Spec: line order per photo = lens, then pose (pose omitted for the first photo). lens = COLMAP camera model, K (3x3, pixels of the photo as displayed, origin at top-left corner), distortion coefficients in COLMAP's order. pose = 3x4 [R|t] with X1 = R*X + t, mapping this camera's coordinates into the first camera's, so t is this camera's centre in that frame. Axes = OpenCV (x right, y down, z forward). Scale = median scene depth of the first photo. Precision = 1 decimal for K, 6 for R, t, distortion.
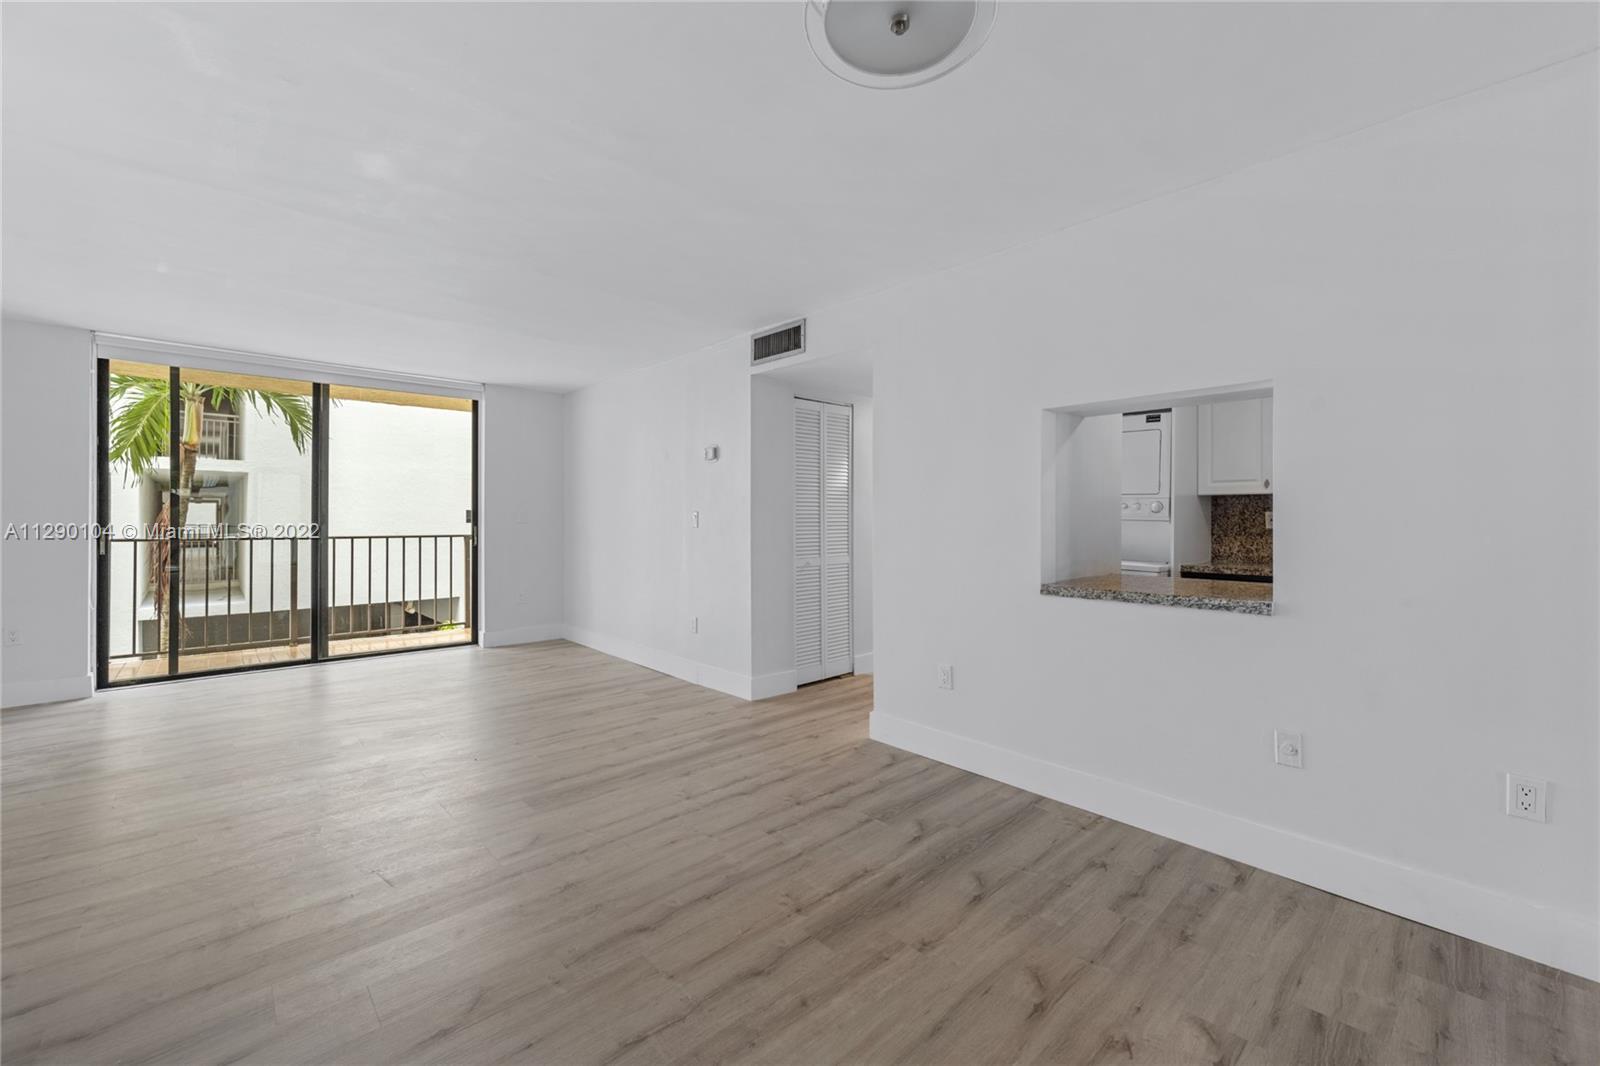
lens RADIAL K [[654.5, 0, 814.1], [0, 654.5, 526.1], [0, 0, 1]] dist [-0.000896, 0.000319]
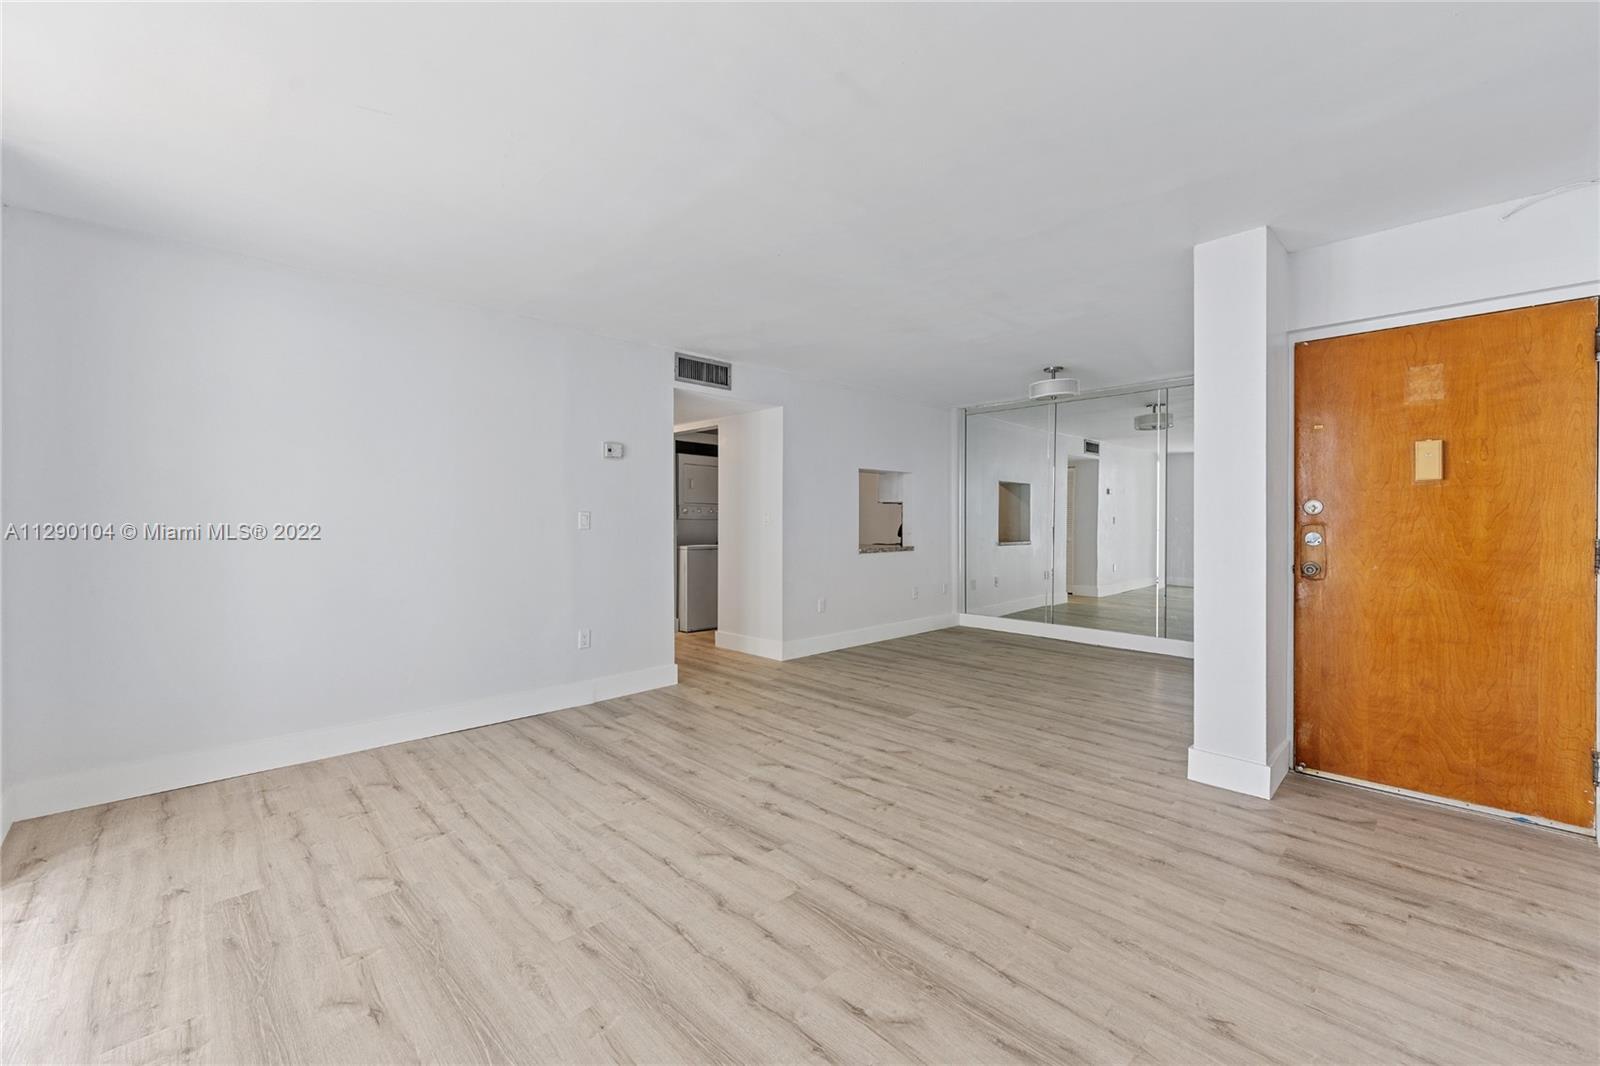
lens RADIAL K [[654.5, 0, 812.9], [0, 654.5, 531.7], [0, 0, 1]] dist [-0.000896, 0.000319]
pose [[-0.022016, -0.019436, 0.999569, -1.297228], [0.011843, 0.999736, 0.019700, -0.009548], [-0.999687, 0.012272, -0.021780, 0.858315]]
